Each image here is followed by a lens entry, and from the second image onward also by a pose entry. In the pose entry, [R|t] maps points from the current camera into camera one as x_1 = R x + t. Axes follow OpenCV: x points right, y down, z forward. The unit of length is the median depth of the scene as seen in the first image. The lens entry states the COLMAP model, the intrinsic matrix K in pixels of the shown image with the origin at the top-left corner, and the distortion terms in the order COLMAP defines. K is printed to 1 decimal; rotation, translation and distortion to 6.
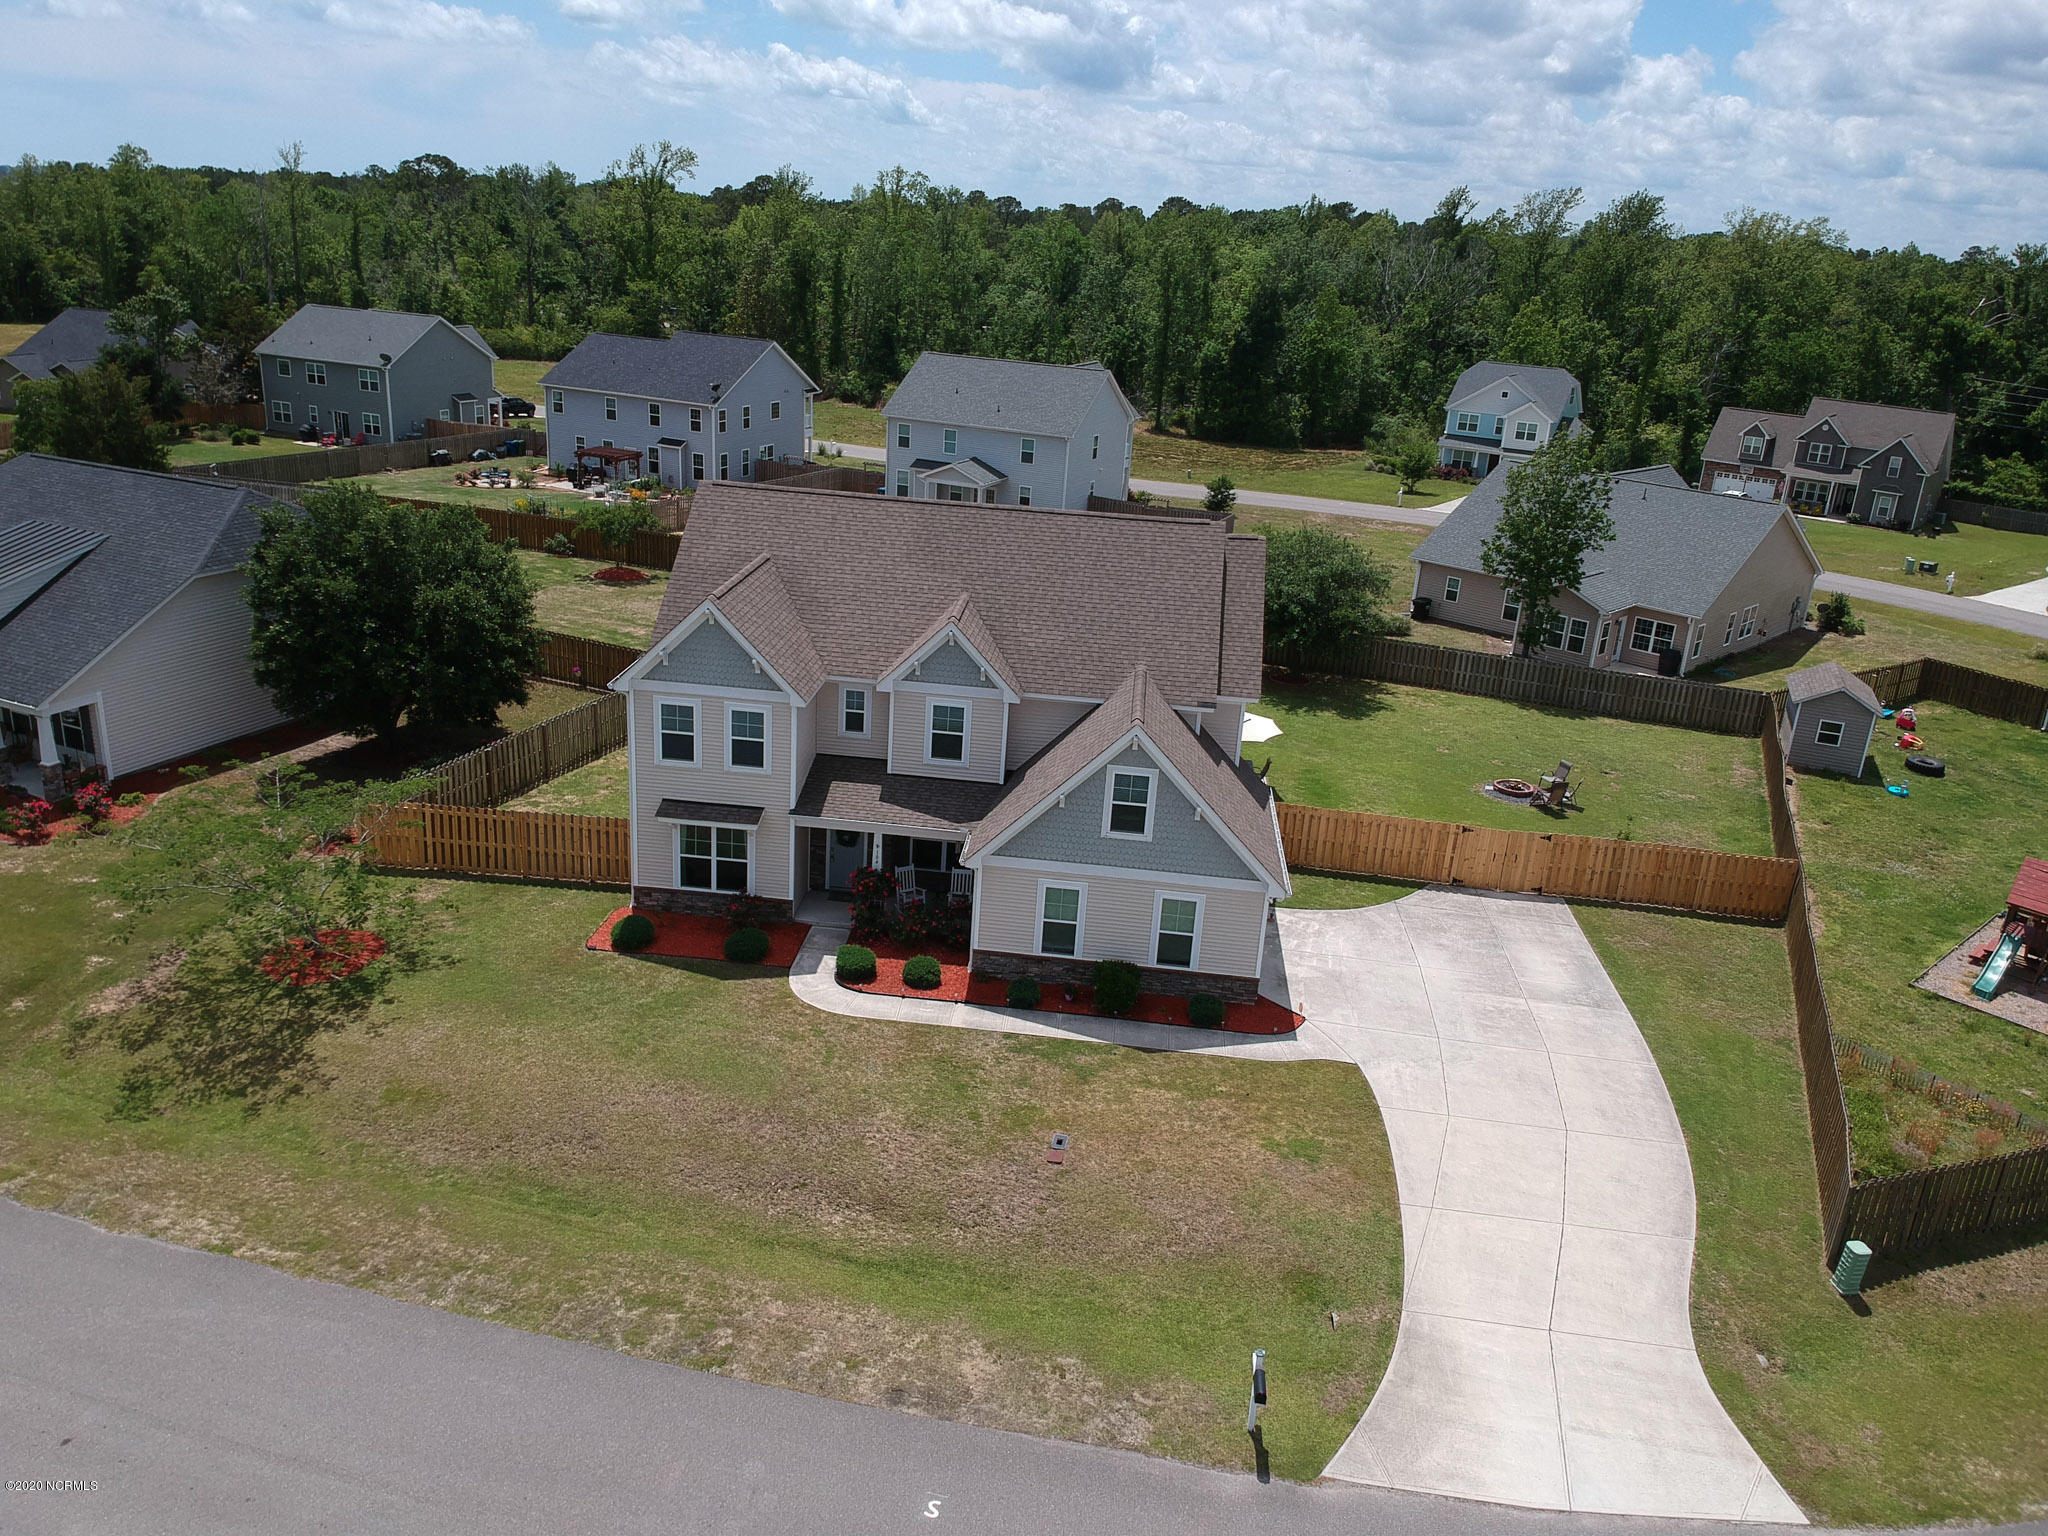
lens RADIAL K [[1509.9, 0, 1003.3], [0, 1509.9, 758.5], [0, 0, 1]] dist [0.064993, -0.132169]
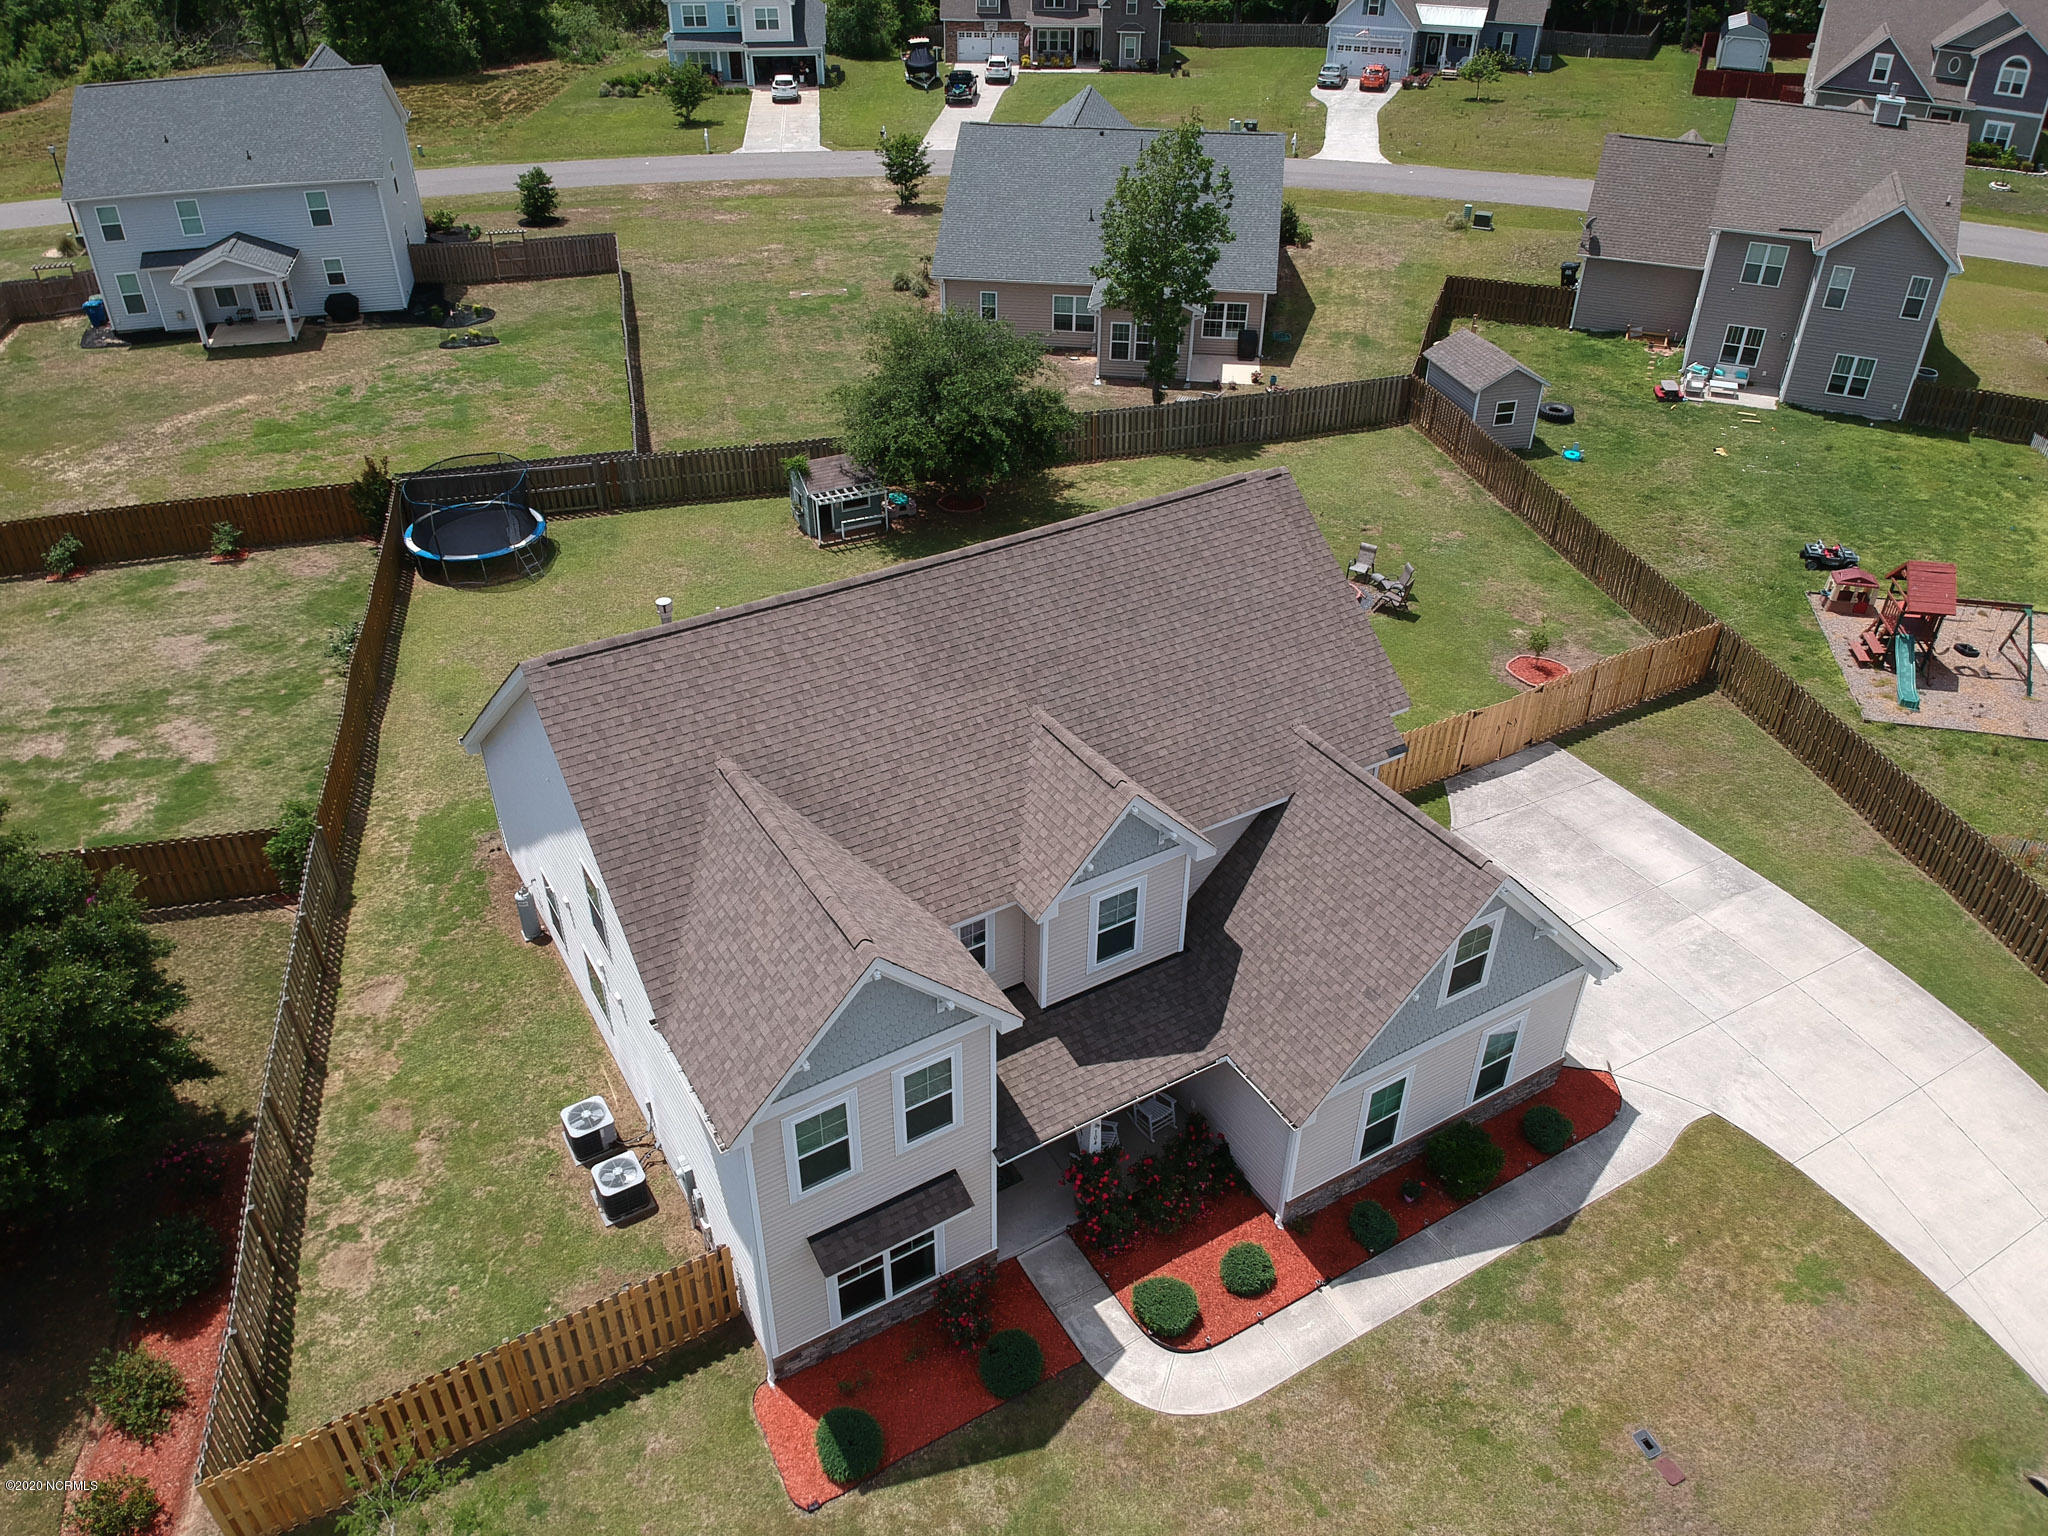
lens RADIAL K [[1509.9, 0, 1013.7], [0, 1509.9, 773.8], [0, 0, 1]] dist [0.064993, -0.132169]
pose [[0.802806, -0.387104, 0.453489, -0.356084], [0.239752, 0.905967, 0.348917, -0.326687], [-0.545913, -0.171388, 0.820125, 0.484301]]
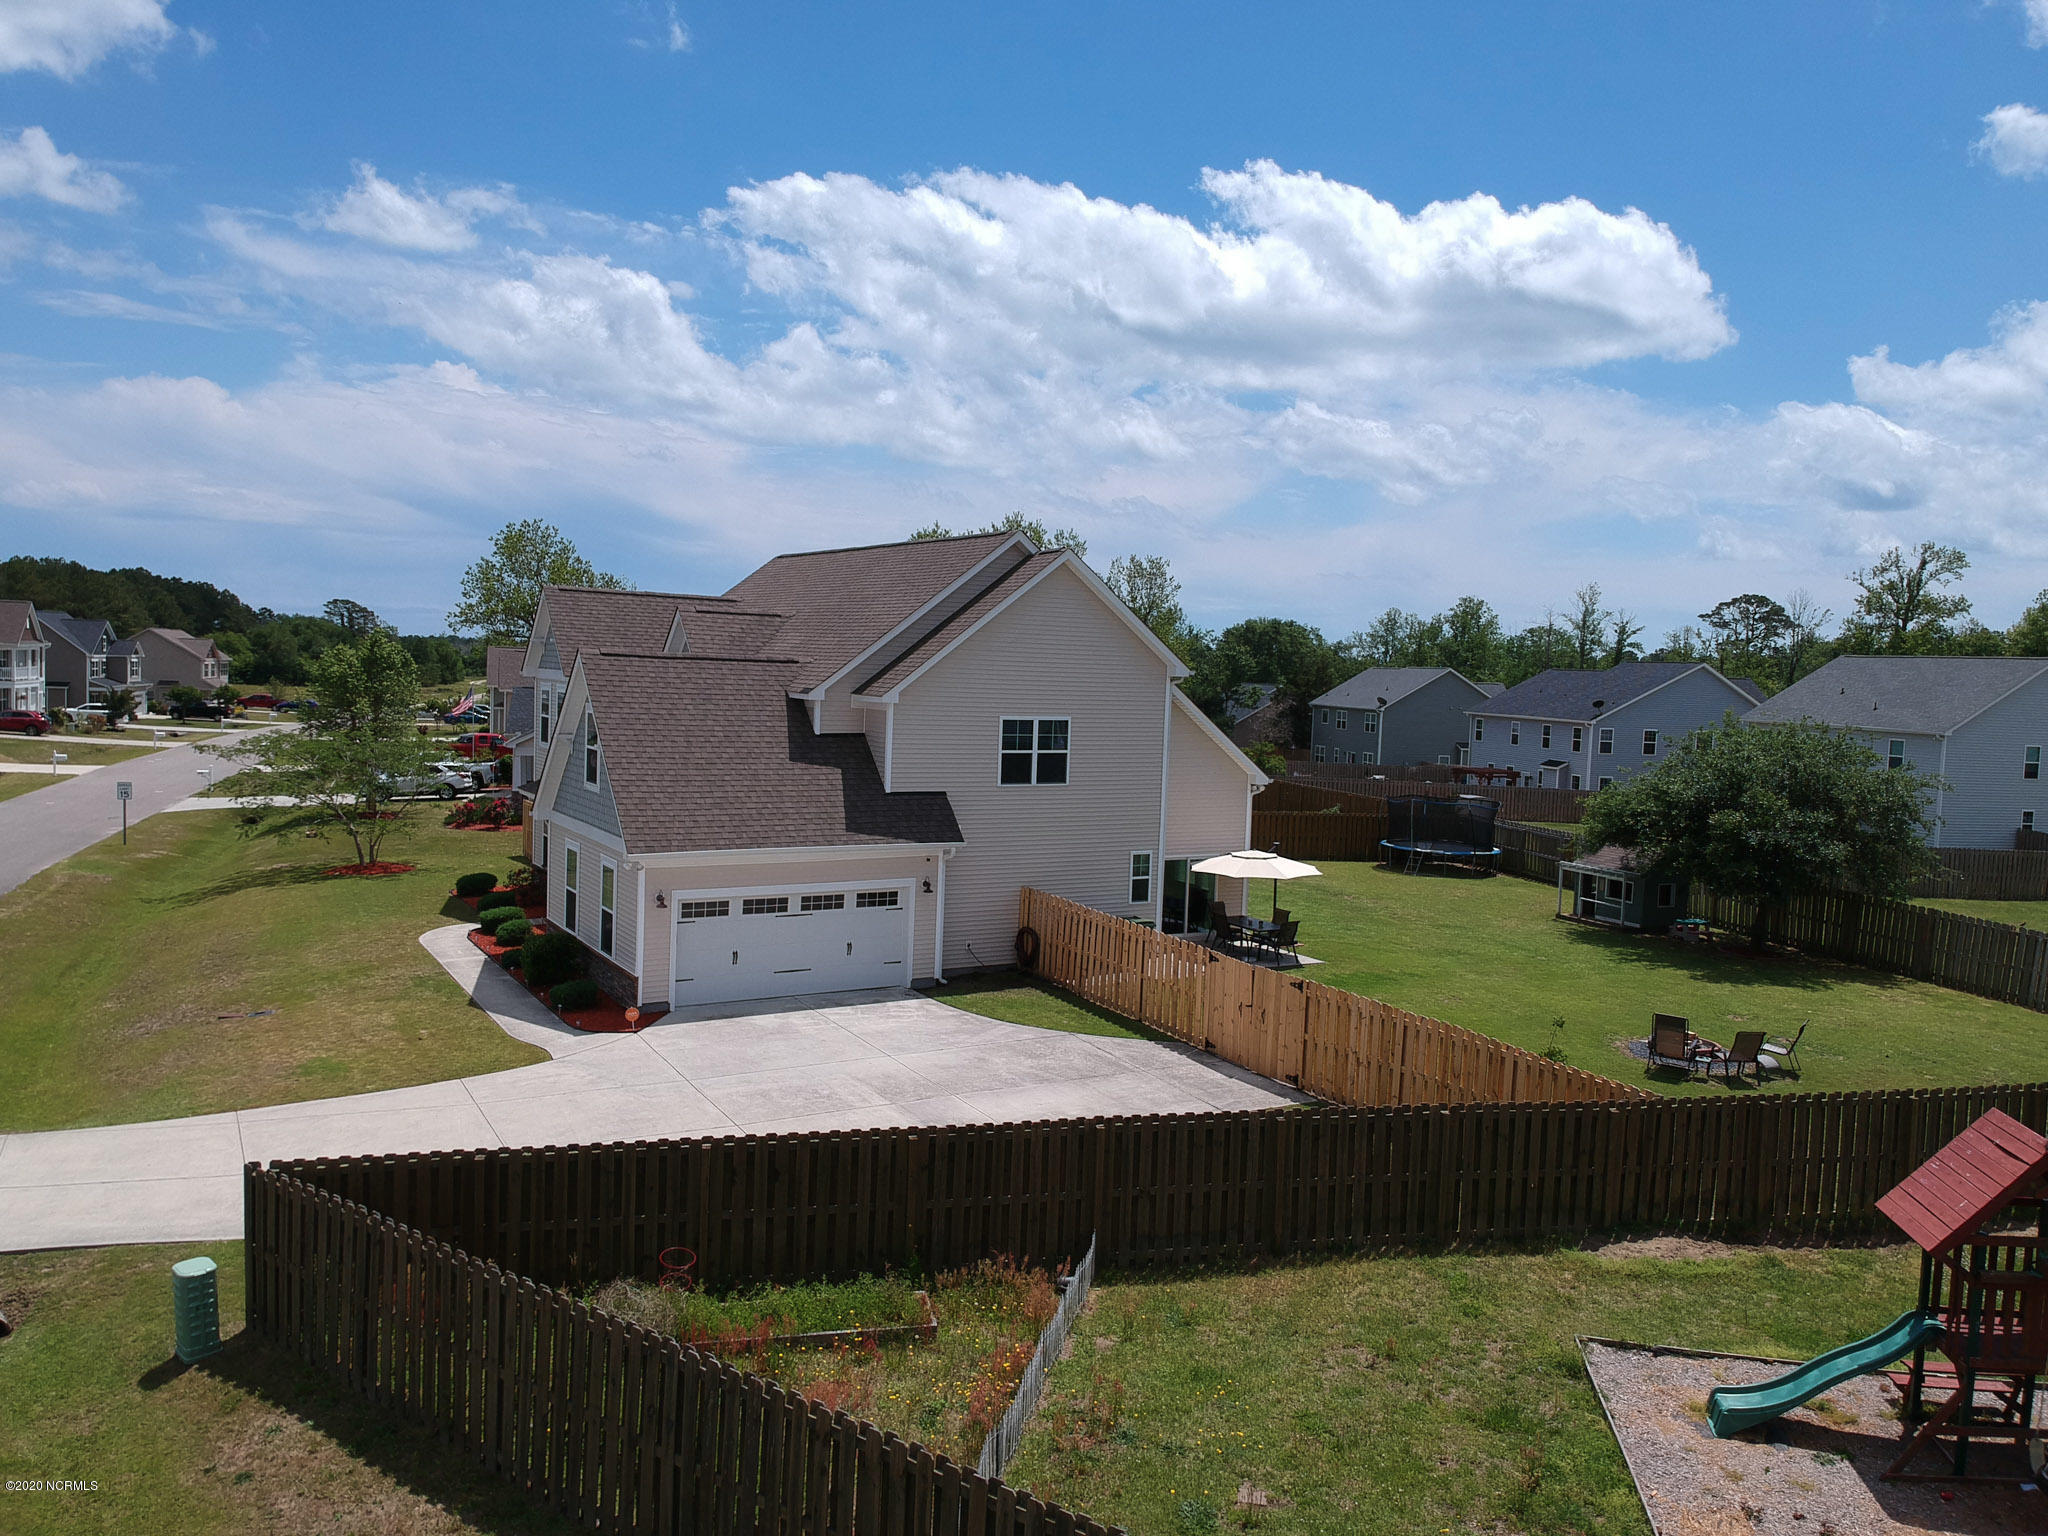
lens RADIAL K [[1509.9, 0, 1020.9], [0, 1509.9, 780.1], [0, 0, 1]] dist [0.064993, -0.132169]
pose [[0.595363, 0.023295, -0.803119, 0.871730], [-0.269337, 0.947529, -0.172179, 0.121773], [0.756968, 0.318819, 0.570398, 0.622986]]
